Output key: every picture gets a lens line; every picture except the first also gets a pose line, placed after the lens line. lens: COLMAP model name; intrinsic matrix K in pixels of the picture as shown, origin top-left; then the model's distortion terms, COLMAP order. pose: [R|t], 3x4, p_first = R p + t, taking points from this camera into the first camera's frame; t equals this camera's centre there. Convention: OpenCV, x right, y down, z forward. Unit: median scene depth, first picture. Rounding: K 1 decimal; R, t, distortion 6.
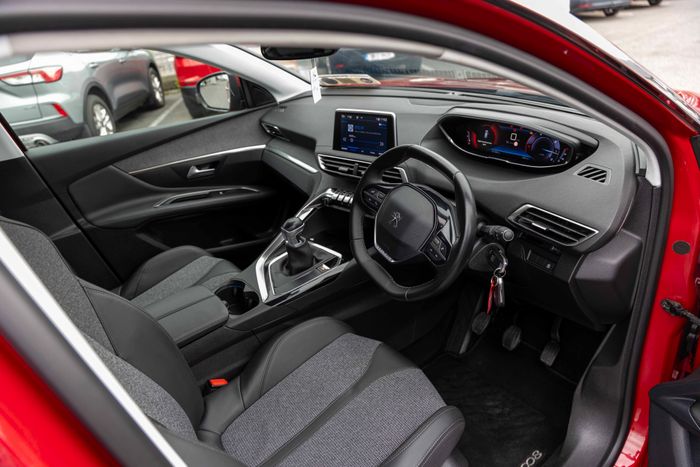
lens RADIAL K [[452.7, 0, 354.0], [0, 452.7, 232.3], [0, 0, 1]] dist [0.015951, -0.025463]
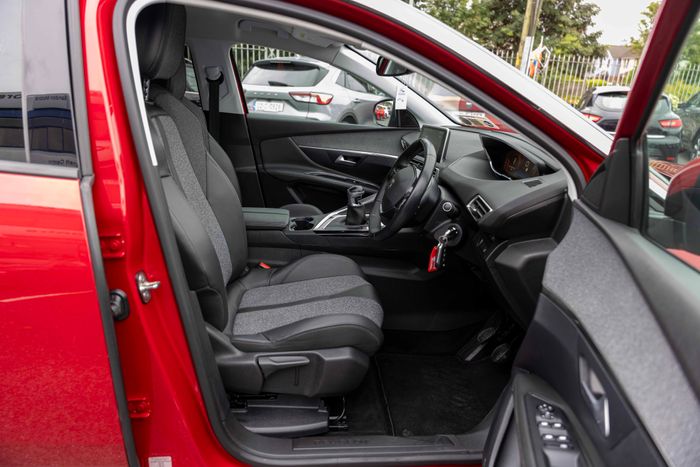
lens RADIAL K [[452.7, 0, 349.1], [0, 452.7, 231.8], [0, 0, 1]] dist [0.015951, -0.025463]
pose [[0.825722, 0.312465, -0.469626, 0.420304], [-0.377496, 0.924742, -0.048459, 0.138756], [0.419141, 0.217296, 0.881535, -0.155136]]
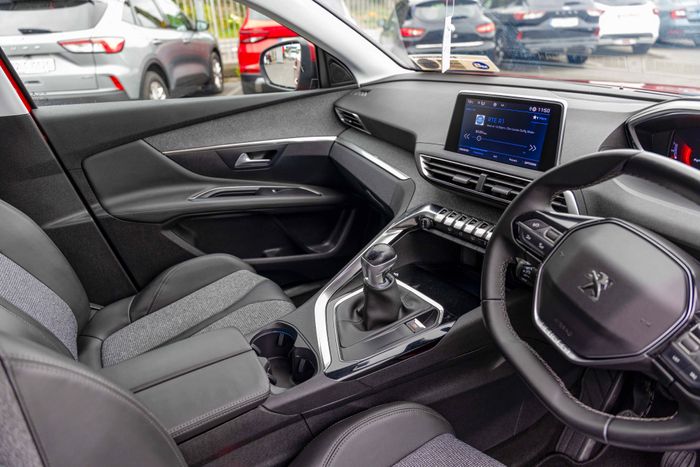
lens RADIAL K [[452.7, 0, 352.3], [0, 452.7, 233.3], [0, 0, 1]] dist [0.015951, -0.025463]
pose [[0.988557, 0.124452, -0.085244, -0.096394], [-0.125357, 0.992097, -0.005329, -0.031130], [0.083907, 0.015954, 0.996346, 0.267732]]
